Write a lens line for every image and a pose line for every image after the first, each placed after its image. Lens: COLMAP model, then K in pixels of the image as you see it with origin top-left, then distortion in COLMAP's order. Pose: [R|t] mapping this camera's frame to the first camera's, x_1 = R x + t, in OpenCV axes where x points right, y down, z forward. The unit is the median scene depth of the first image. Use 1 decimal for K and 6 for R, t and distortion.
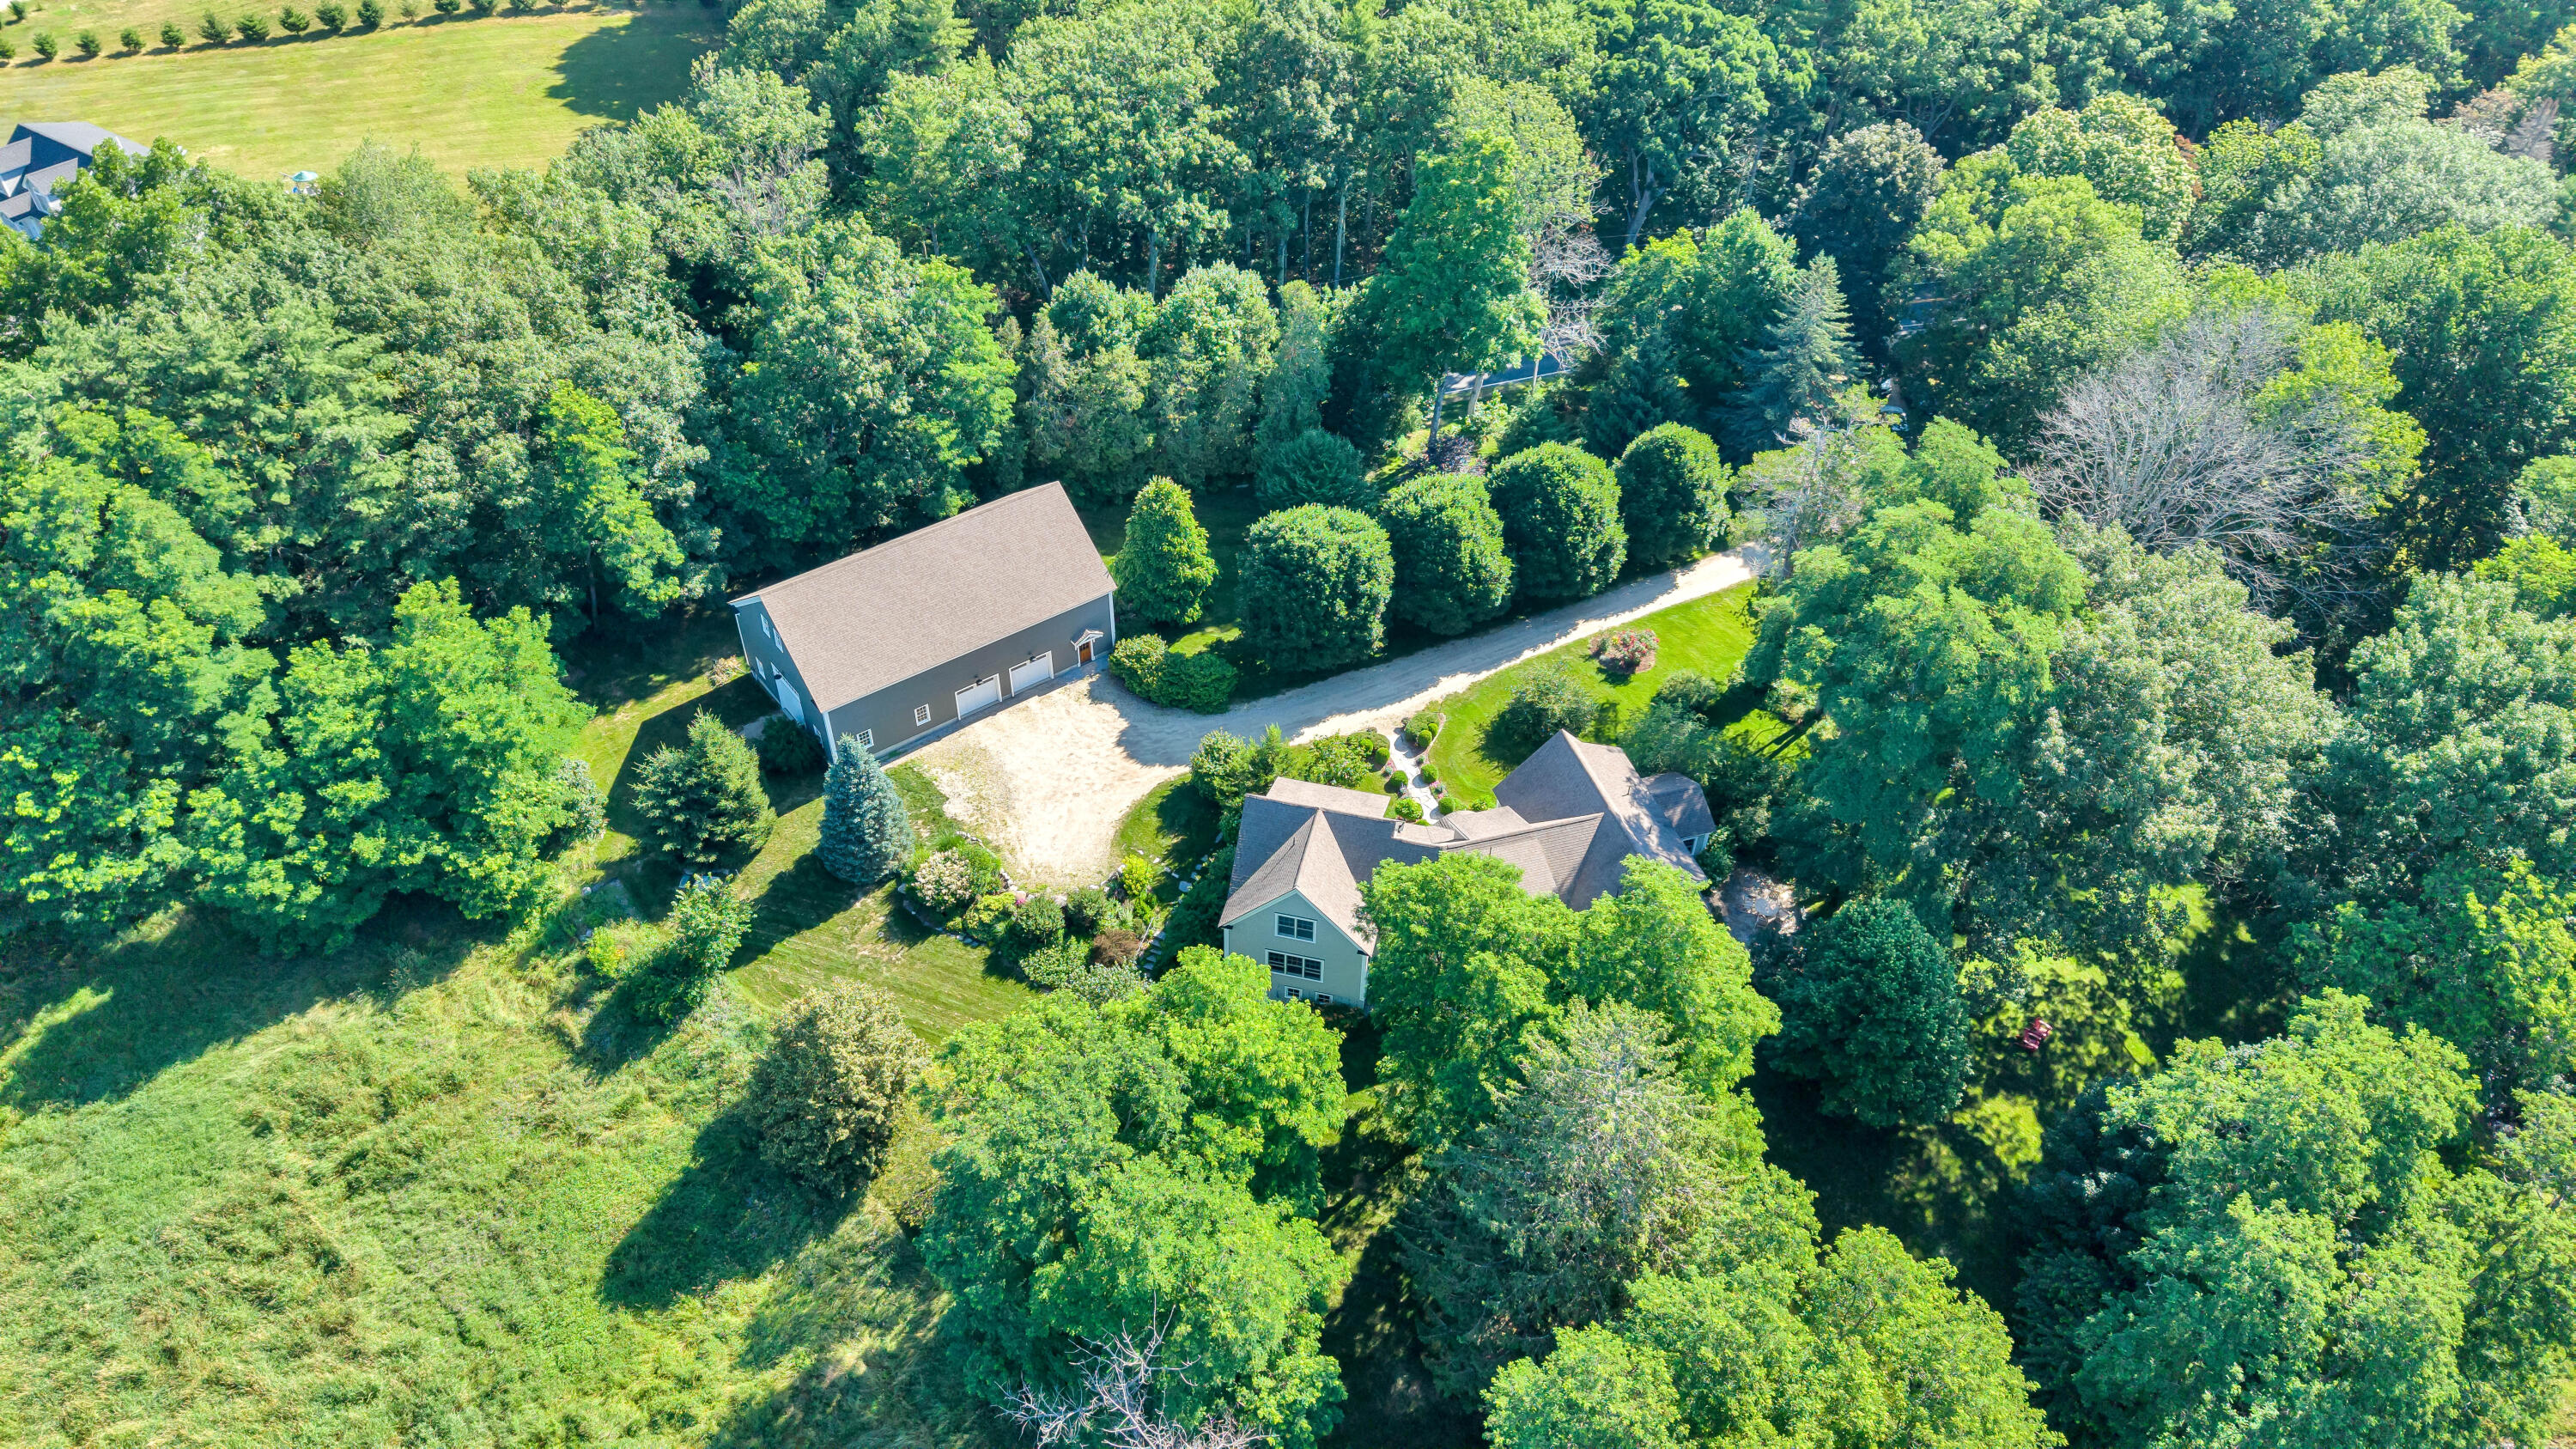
lens RADIAL K [[1675.0, 0, 1283.3], [0, 1675.0, 768.1], [0, 0, 1]] dist [0.025696, -0.024004]
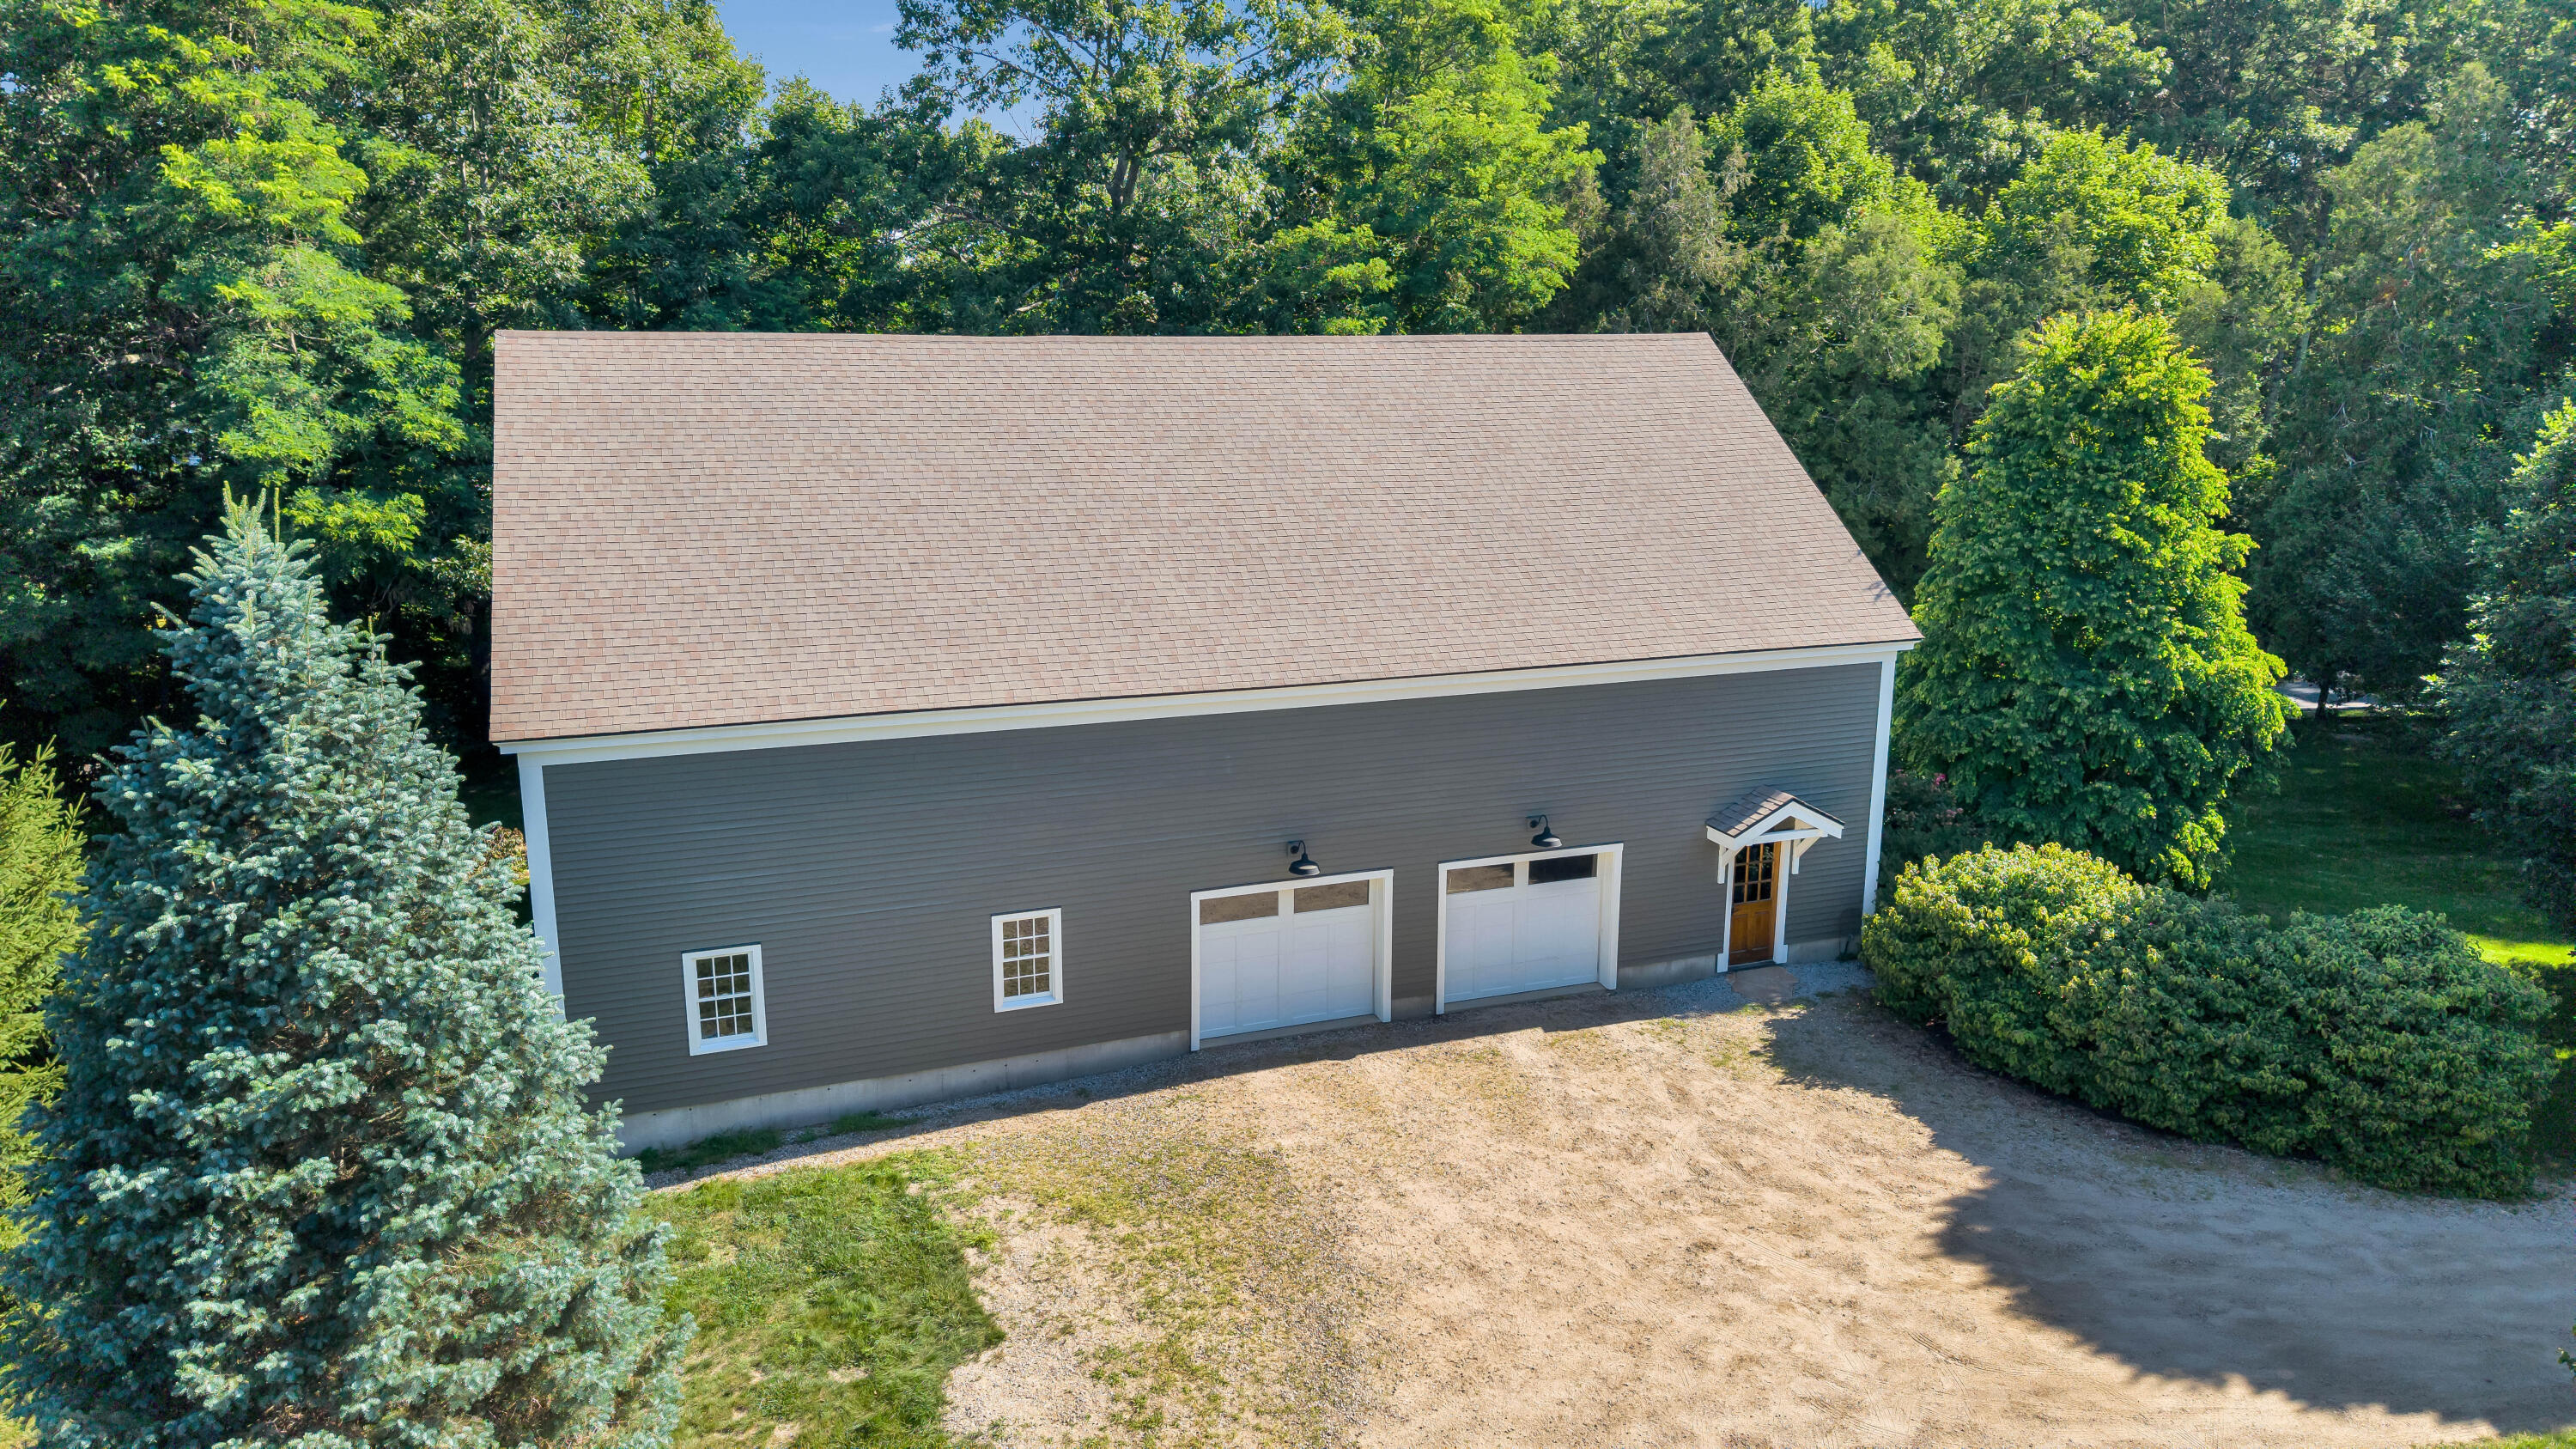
lens RADIAL K [[1675.0, 0, 1283.3], [0, 1675.0, 768.1], [0, 0, 1]] dist [0.025696, -0.024004]
pose [[0.954217, 0.051029, -0.294731, -0.129418], [-0.185605, 0.873712, -0.449642, 0.041841], [0.234566, 0.483759, 0.843182, 0.876909]]
